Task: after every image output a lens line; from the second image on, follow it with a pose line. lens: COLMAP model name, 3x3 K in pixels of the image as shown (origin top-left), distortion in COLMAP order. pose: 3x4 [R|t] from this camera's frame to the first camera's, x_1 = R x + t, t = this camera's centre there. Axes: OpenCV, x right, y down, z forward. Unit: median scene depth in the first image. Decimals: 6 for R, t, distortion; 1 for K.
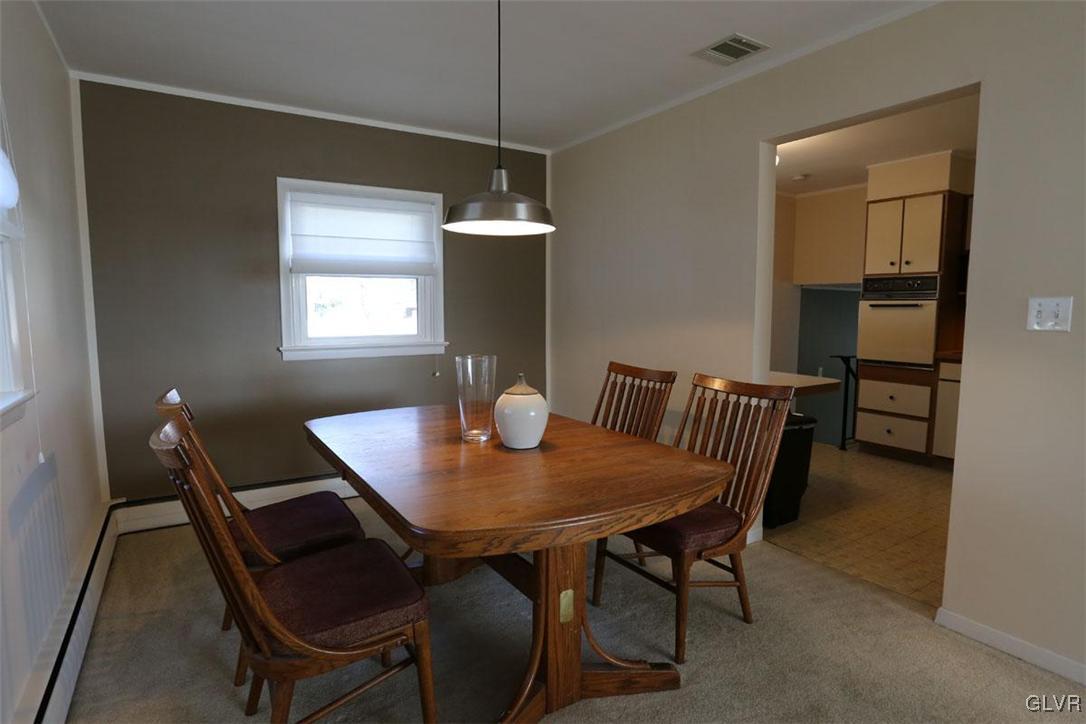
lens RADIAL K [[564.8, 0, 523.7], [0, 564.8, 359.6], [0, 0, 1]] dist [-0.041896, 0.004107]
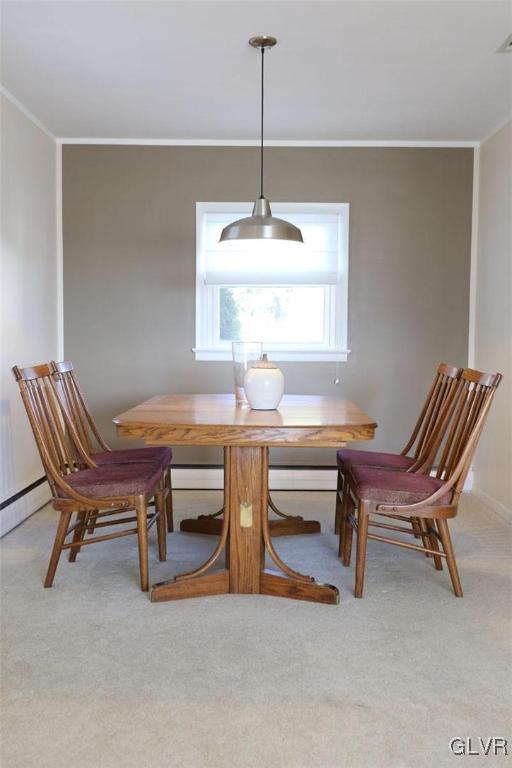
lens RADIAL K [[830.0, 0, 256.6], [0, 830.0, 381.5], [0, 0, 1]] dist [-0.010174, 0.000000]
pose [[0.840365, 0.035493, -0.540858, 0.612899], [-0.057410, 0.998069, -0.023704, 0.080685], [0.538972, 0.050970, 0.840780, -0.372455]]
